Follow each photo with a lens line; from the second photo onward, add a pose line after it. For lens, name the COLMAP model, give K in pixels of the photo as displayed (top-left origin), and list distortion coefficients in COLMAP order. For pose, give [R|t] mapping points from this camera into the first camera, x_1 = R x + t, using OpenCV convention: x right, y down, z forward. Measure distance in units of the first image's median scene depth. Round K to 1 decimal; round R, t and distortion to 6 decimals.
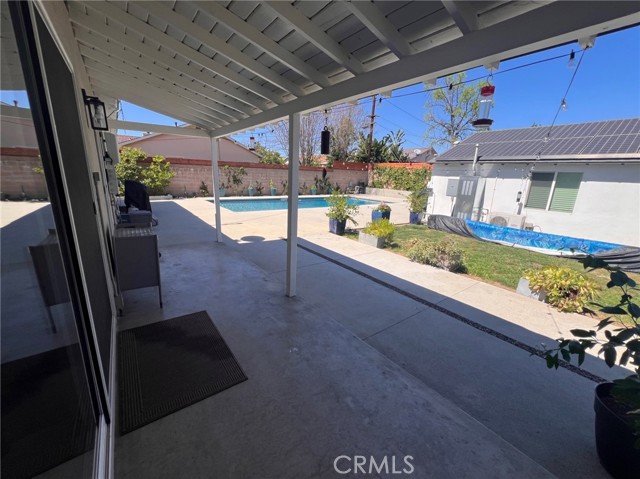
lens RADIAL K [[260.3, 0, 320.0], [0, 260.3, 239.5], [0, 0, 1]] dist [-0.000133, -0.000002]
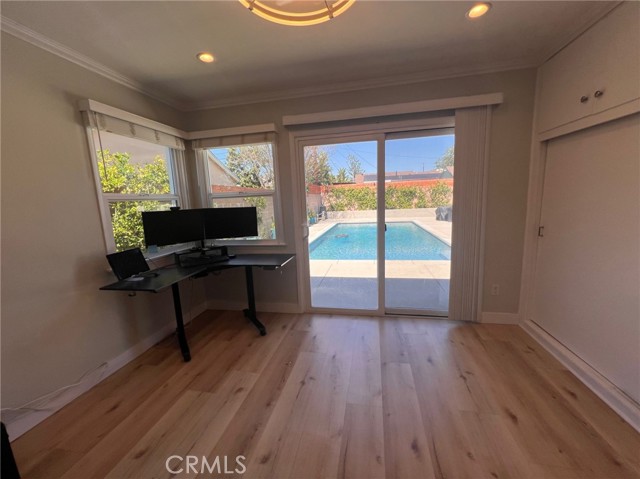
lens RADIAL K [[260.3, 0, 320.0], [0, 260.3, 239.5], [0, 0, 1]] dist [-0.000133, -0.000002]
pose [[0.740996, -0.174741, 0.648375, -0.469058], [0.235536, 0.971838, -0.007266, -0.108061], [-0.628846, 0.158100, 0.761287, 0.346935]]
